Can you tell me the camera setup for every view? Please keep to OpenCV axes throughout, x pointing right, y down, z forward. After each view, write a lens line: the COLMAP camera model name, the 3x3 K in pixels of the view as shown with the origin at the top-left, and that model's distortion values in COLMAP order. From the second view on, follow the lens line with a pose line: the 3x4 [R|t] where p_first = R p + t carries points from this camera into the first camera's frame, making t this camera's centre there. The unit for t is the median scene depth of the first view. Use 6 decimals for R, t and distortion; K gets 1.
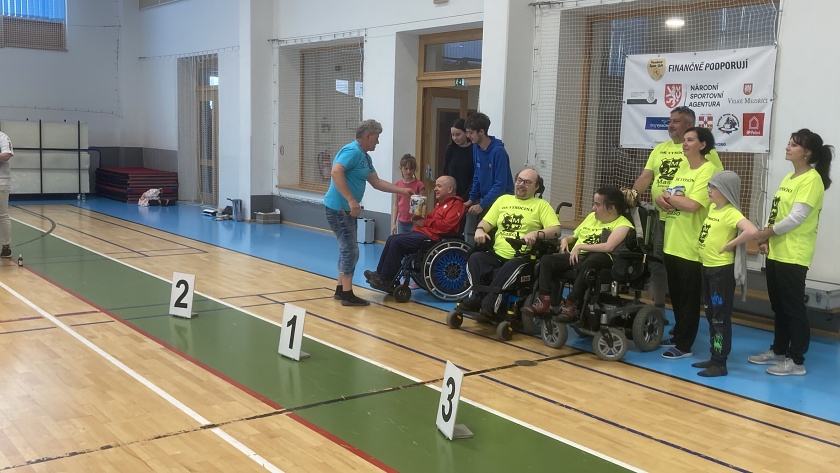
lens RADIAL K [[849.7, 0, 415.8], [0, 849.7, 234.6], [0, 0, 1]] dist [0.018238, 0.000000]
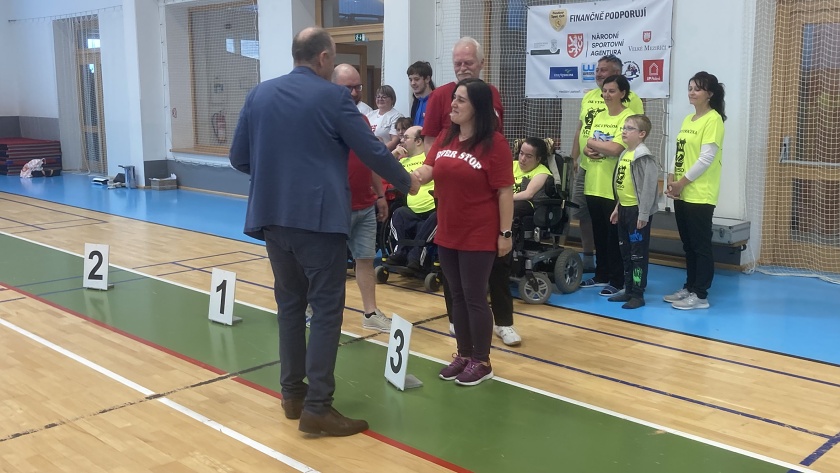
lens RADIAL K [[849.7, 0, 411.8], [0, 849.7, 225.7], [0, 0, 1]] dist [0.018238, 0.000000]
pose [[0.990431, -0.053287, 0.127304, -0.038492], [0.048287, 0.997948, 0.042046, 0.001732], [-0.129283, -0.035496, 0.990972, 0.000003]]
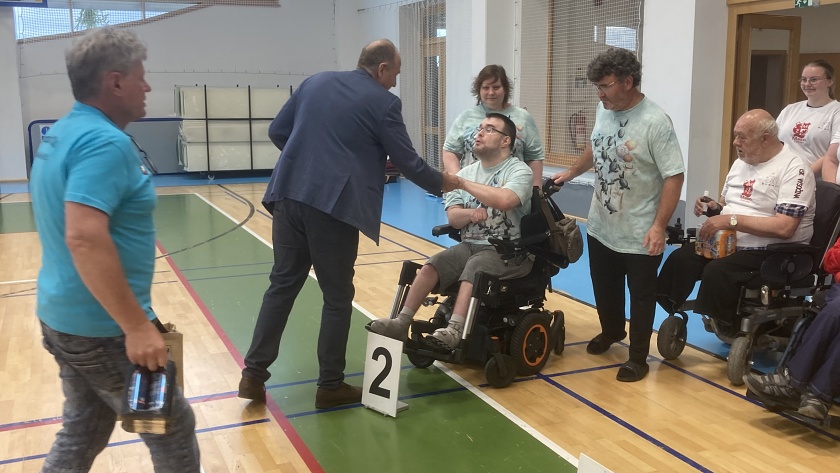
lens RADIAL K [[849.7, 0, 433.0], [0, 849.7, 234.7], [0, 0, 1]] dist [0.018238, 0.000000]
pose [[0.969849, 0.007248, -0.243600, -0.094222], [0.004215, 0.998909, 0.046503, -0.047309], [0.243672, -0.046128, 0.968760, 0.423925]]
